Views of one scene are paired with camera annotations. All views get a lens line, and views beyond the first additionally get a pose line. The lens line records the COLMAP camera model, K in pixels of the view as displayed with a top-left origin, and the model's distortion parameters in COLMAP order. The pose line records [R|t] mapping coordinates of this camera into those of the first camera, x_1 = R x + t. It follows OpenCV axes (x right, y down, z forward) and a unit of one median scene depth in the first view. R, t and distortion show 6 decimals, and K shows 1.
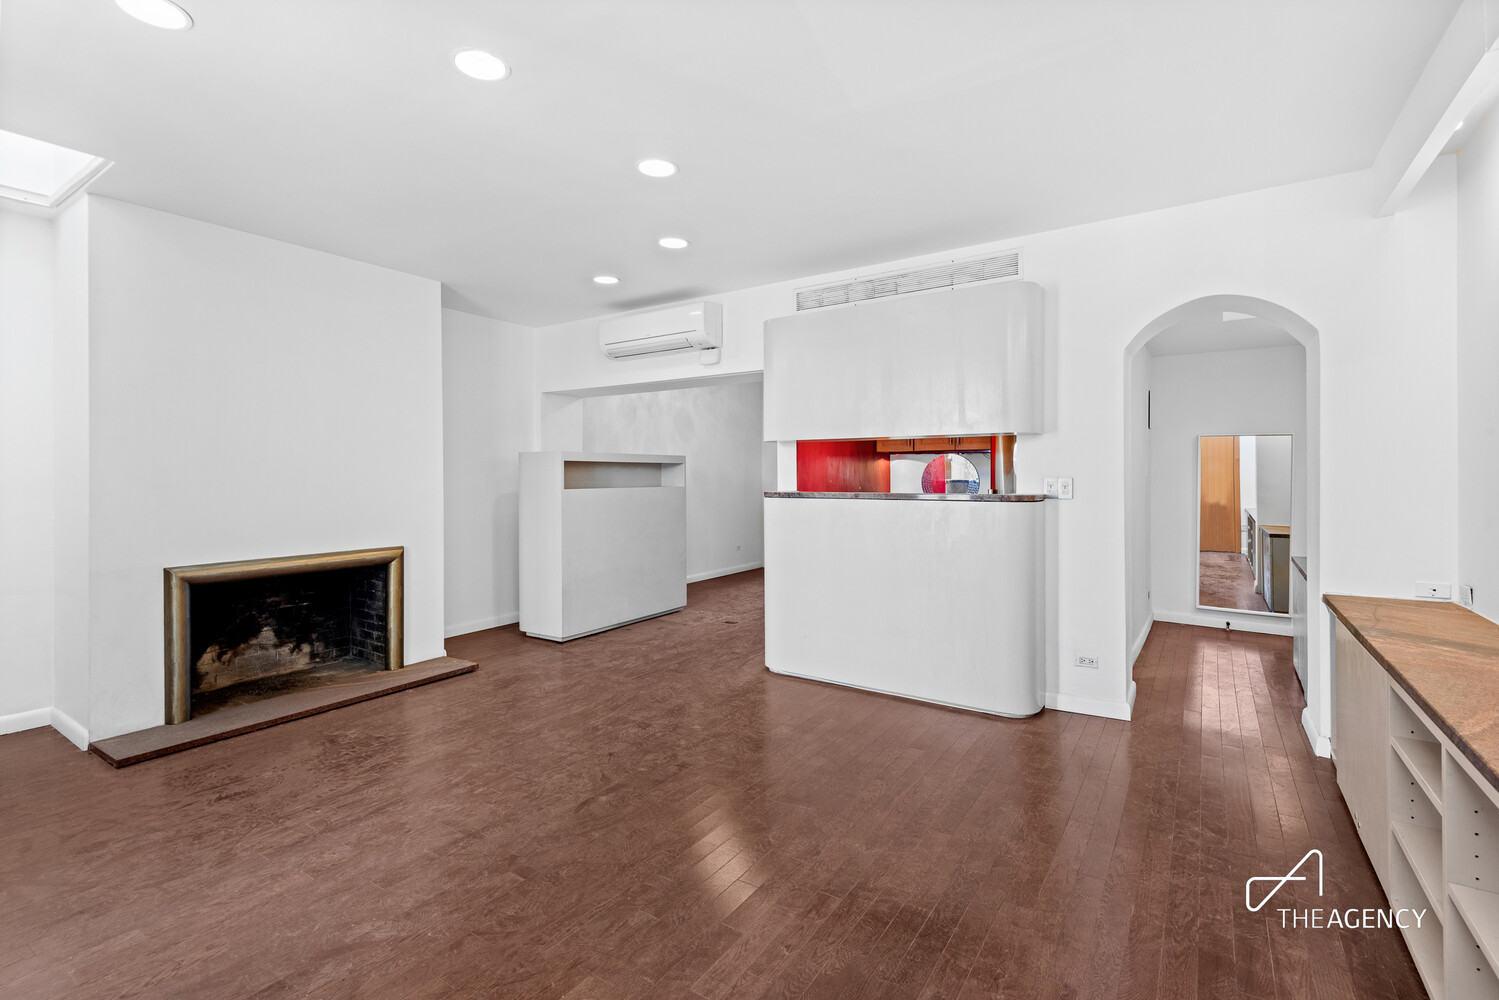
lens RADIAL K [[662.4, 0, 749.5], [0, 662.4, 500.0], [0, 0, 1]] dist [0.000925, 0.000008]
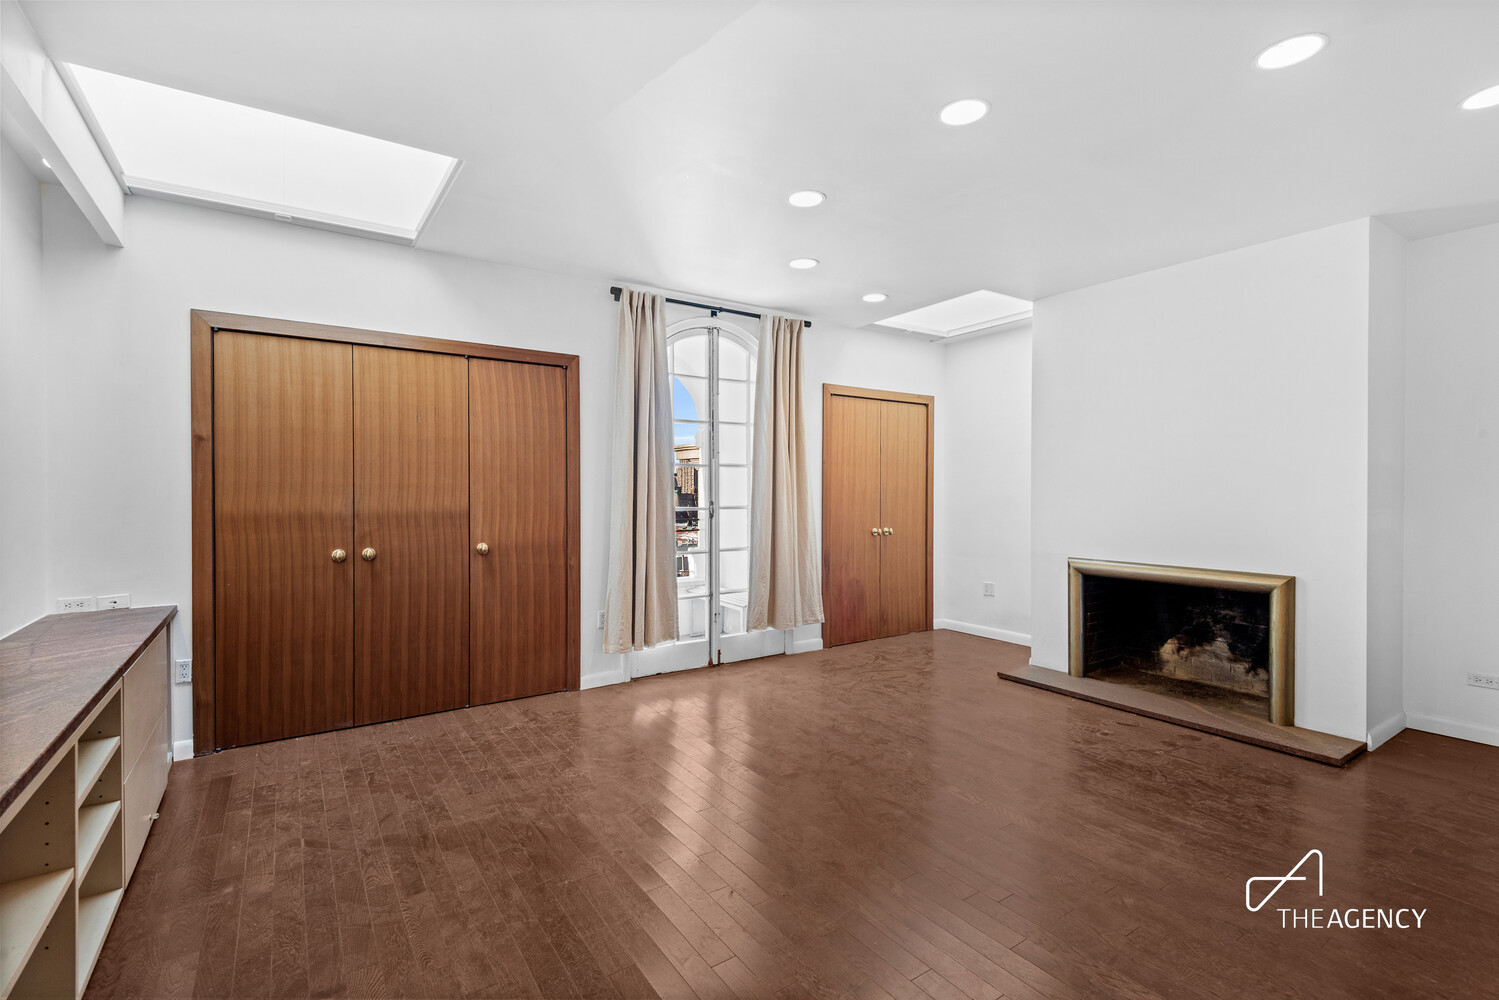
lens RADIAL K [[662.4, 0, 749.5], [0, 662.4, 500.0], [0, 0, 1]] dist [0.000925, 0.000008]
pose [[-0.380682, 0.012542, -0.924621, 0.504369], [-0.029692, 0.999227, 0.025779, -0.025310], [0.924229, 0.037267, -0.380015, 0.740589]]
